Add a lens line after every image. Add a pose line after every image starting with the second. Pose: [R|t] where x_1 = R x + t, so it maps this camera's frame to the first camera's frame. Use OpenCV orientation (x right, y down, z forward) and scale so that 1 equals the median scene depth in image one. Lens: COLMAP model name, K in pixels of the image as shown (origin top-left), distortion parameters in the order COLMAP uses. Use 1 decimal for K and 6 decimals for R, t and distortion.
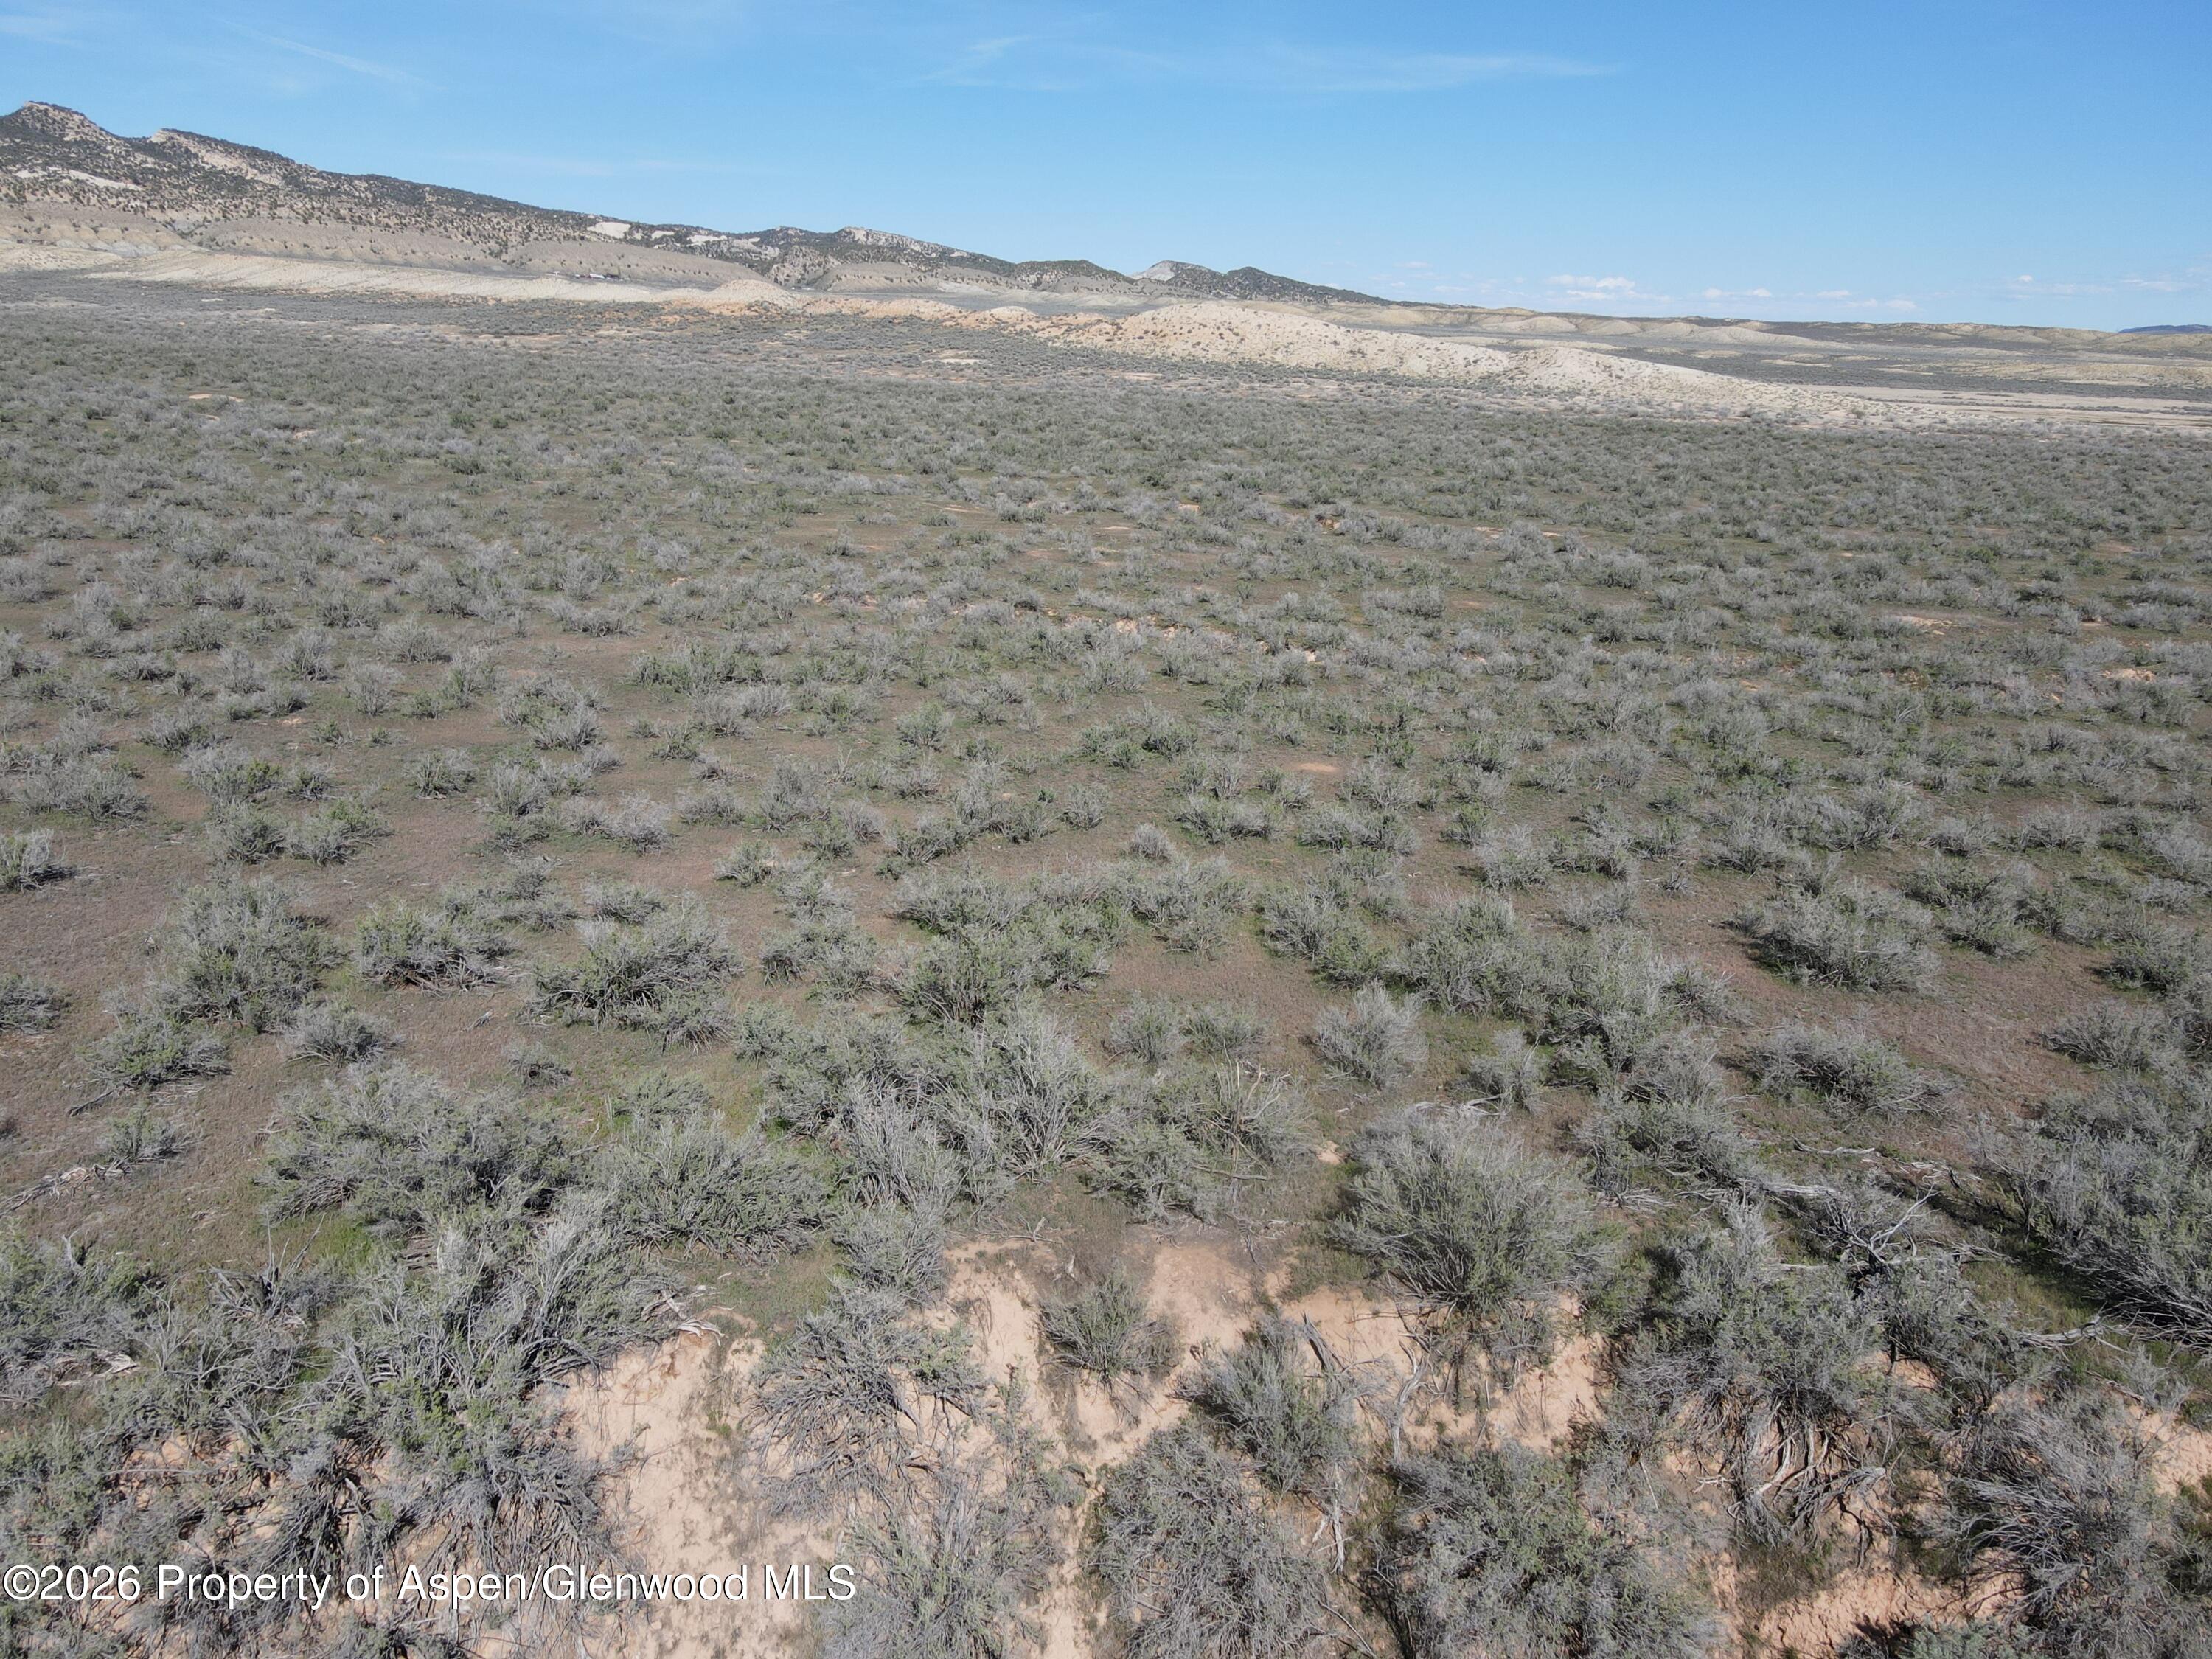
lens RADIAL K [[1600.4, 0, 1106.0], [0, 1600.4, 829.5], [0, 0, 1]] dist [0.012272, -0.006740]
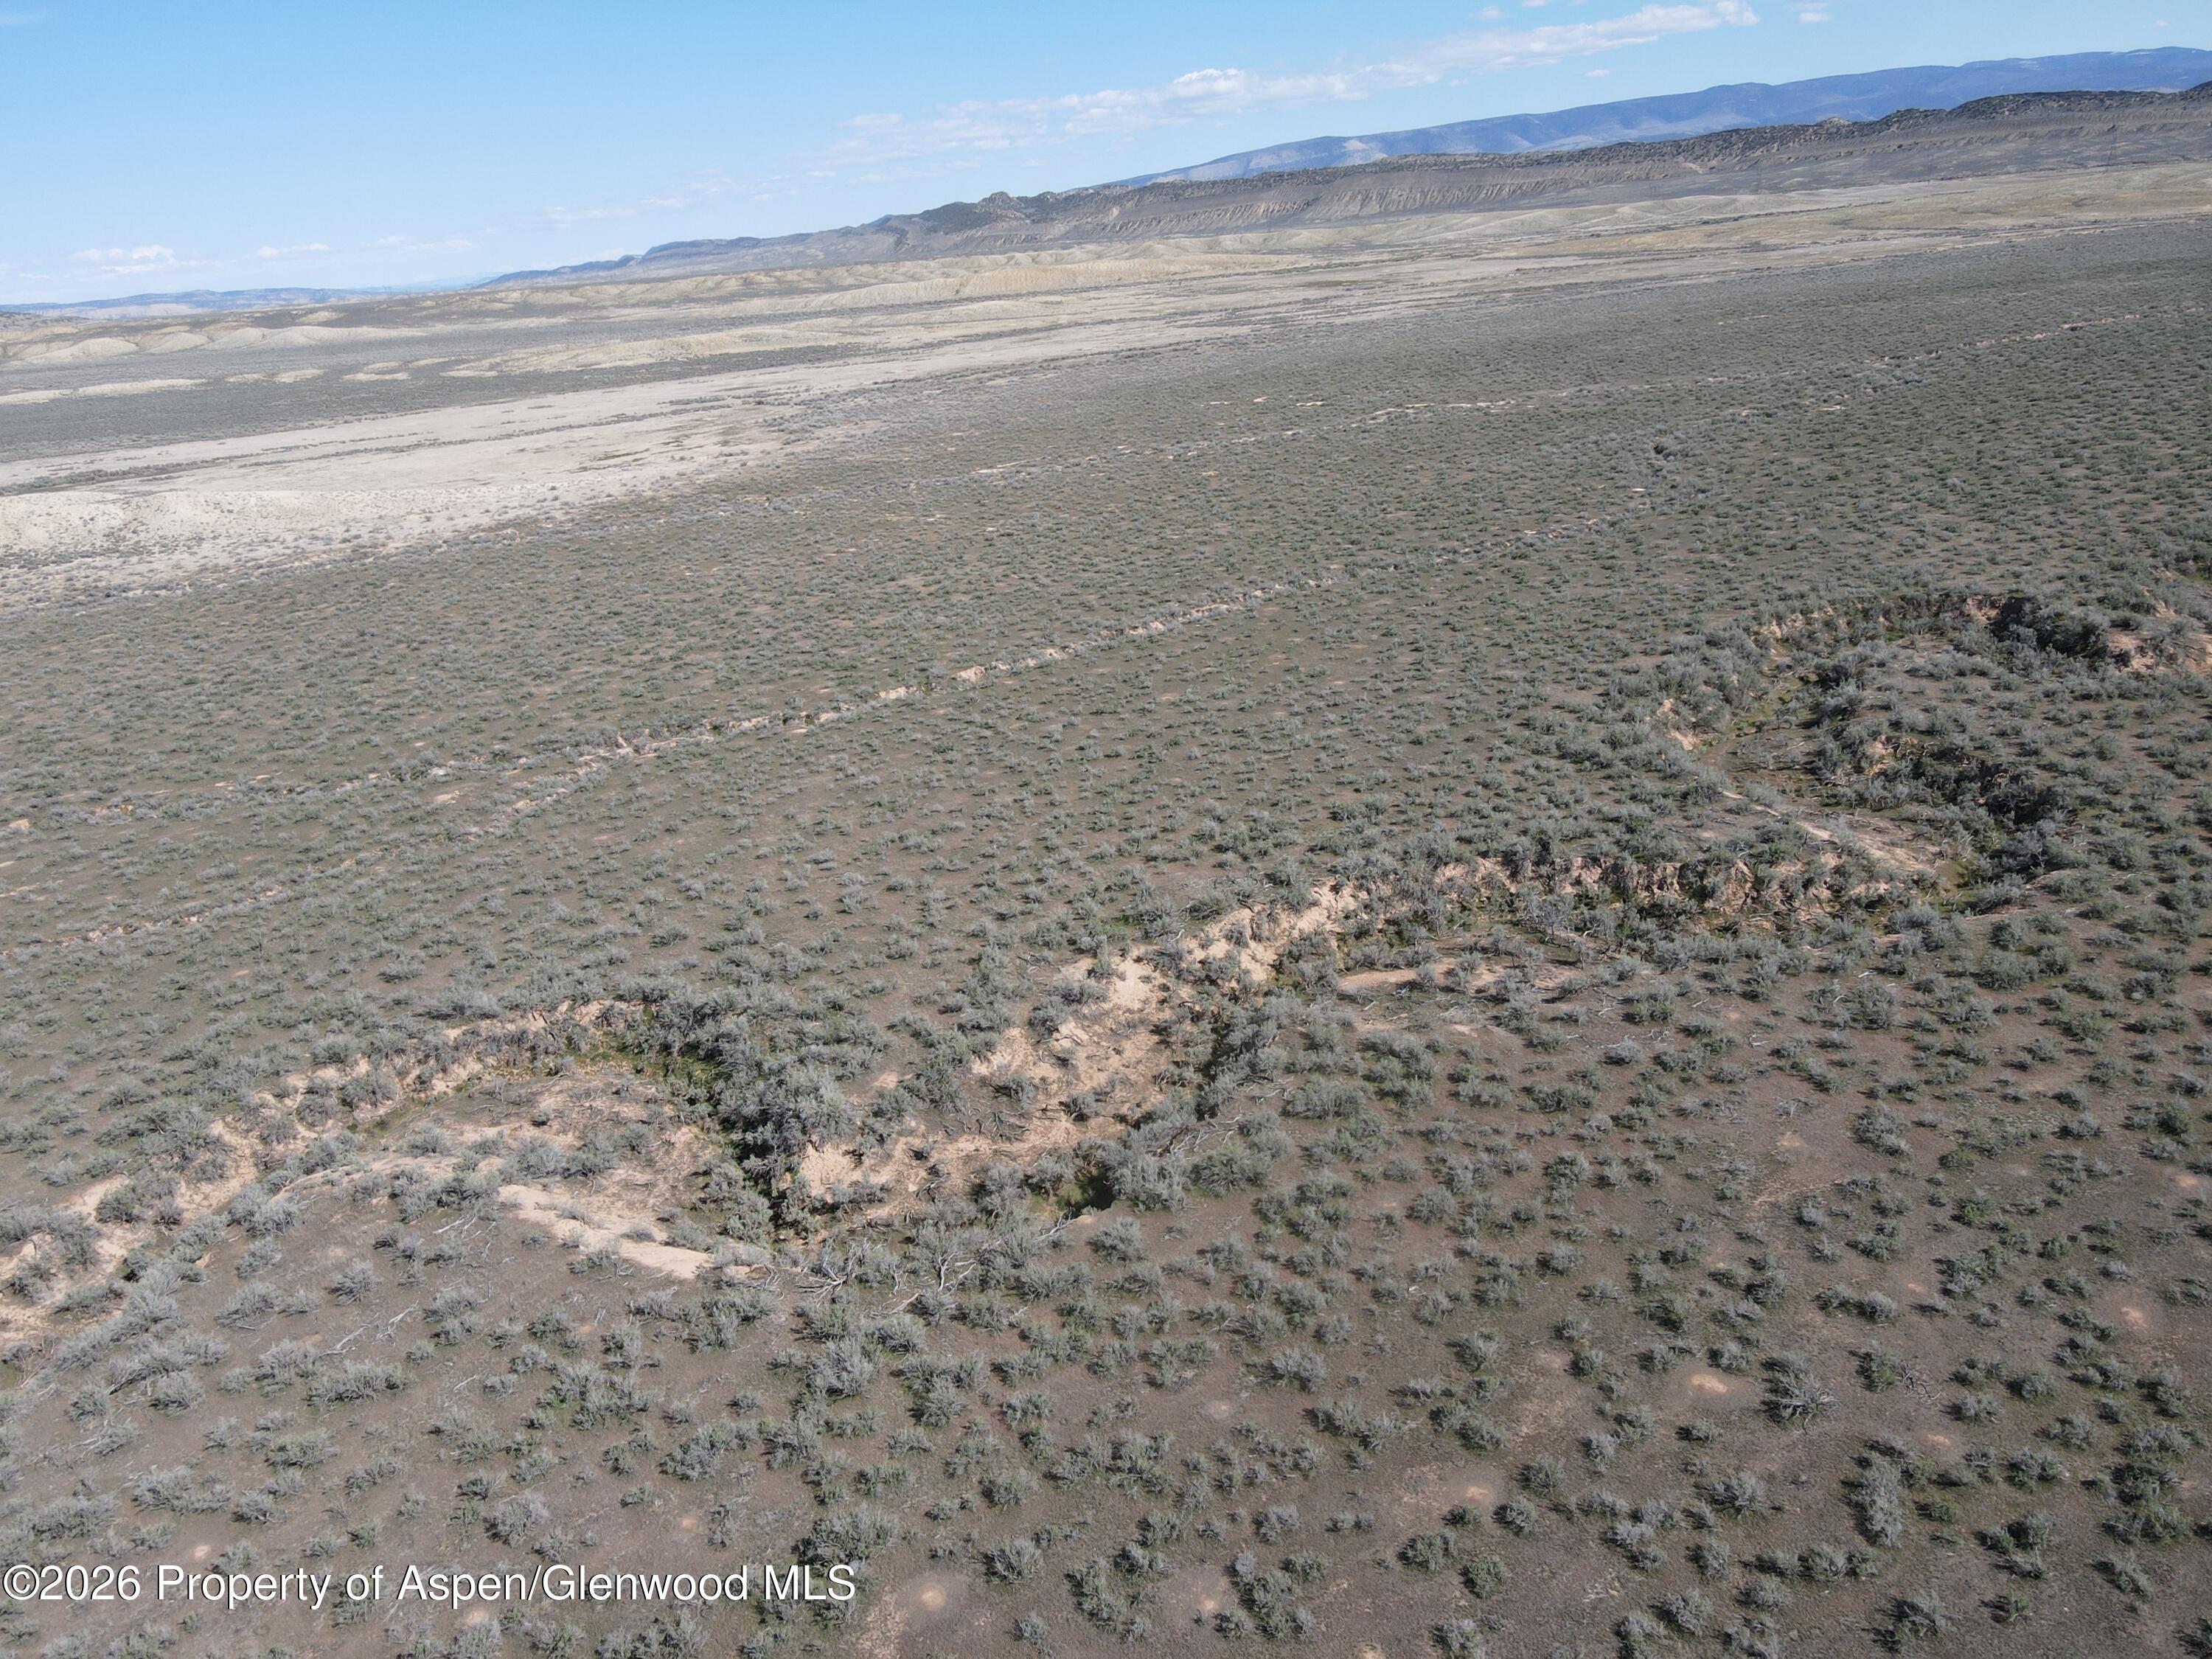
lens RADIAL K [[1567.8, 0, 1111.7], [0, 1567.8, 791.3], [0, 0, 1]] dist [0.017558, -0.002328]
pose [[0.682240, -0.329873, 0.652482, -0.029877], [0.319426, 0.937236, 0.139842, -0.012791], [-0.657660, 0.113014, 0.744790, -0.122013]]
